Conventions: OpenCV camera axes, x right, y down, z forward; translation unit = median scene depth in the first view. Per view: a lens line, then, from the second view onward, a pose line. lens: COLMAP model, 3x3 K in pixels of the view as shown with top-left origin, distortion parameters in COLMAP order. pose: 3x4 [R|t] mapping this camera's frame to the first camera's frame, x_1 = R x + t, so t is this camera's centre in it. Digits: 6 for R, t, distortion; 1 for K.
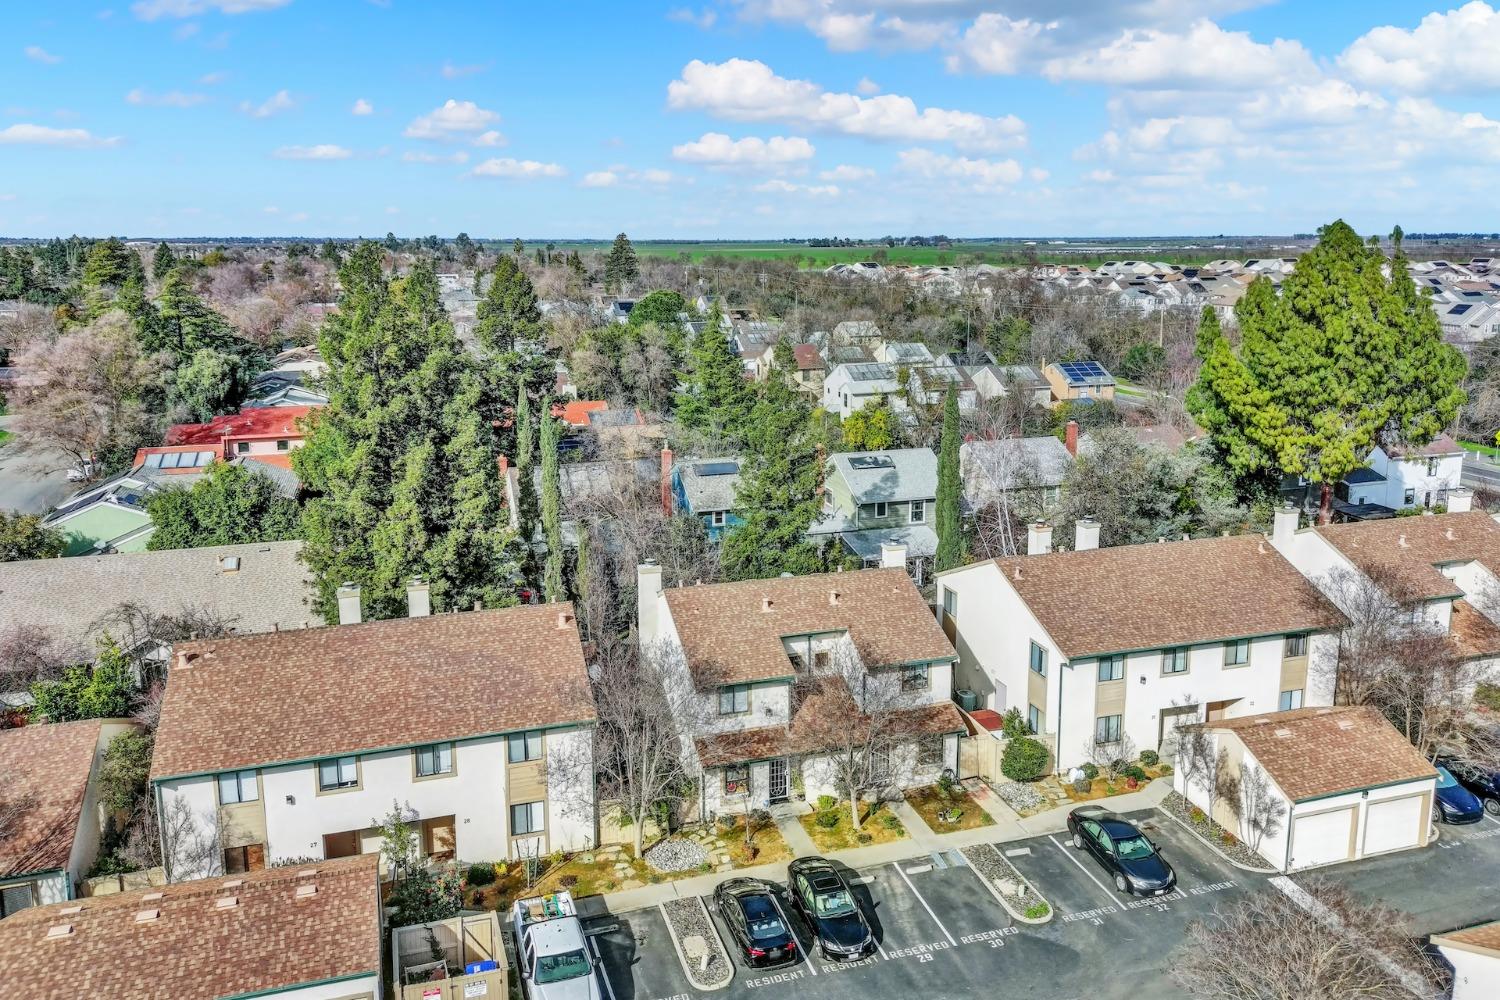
lens RADIAL K [[1110.8, 0, 755.4], [0, 1110.8, 443.1], [0, 0, 1]] dist [0.110516, -0.172954]
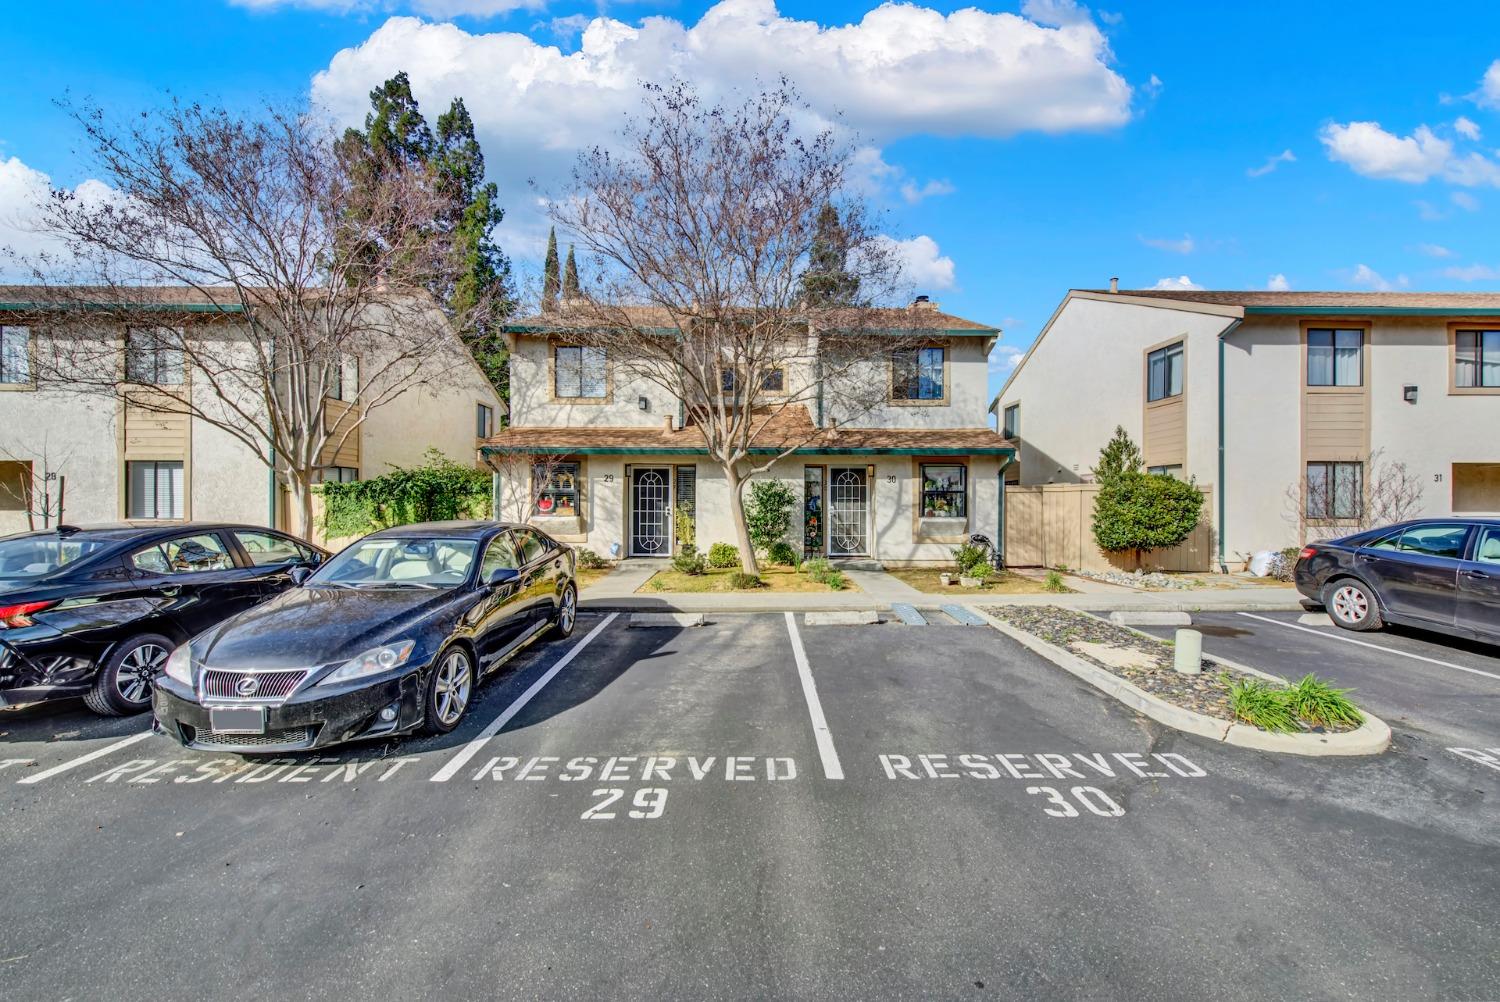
lens RADIAL K [[601.1, 0, 753.0], [0, 601.1, 506.5], [0, 0, 1]] dist [-0.001003, -0.000686]
pose [[0.956784, 0.007993, -0.290690, 0.160253], [-0.057545, 0.985059, -0.162317, 0.346418], [0.285049, 0.172029, 0.942949, 0.741824]]
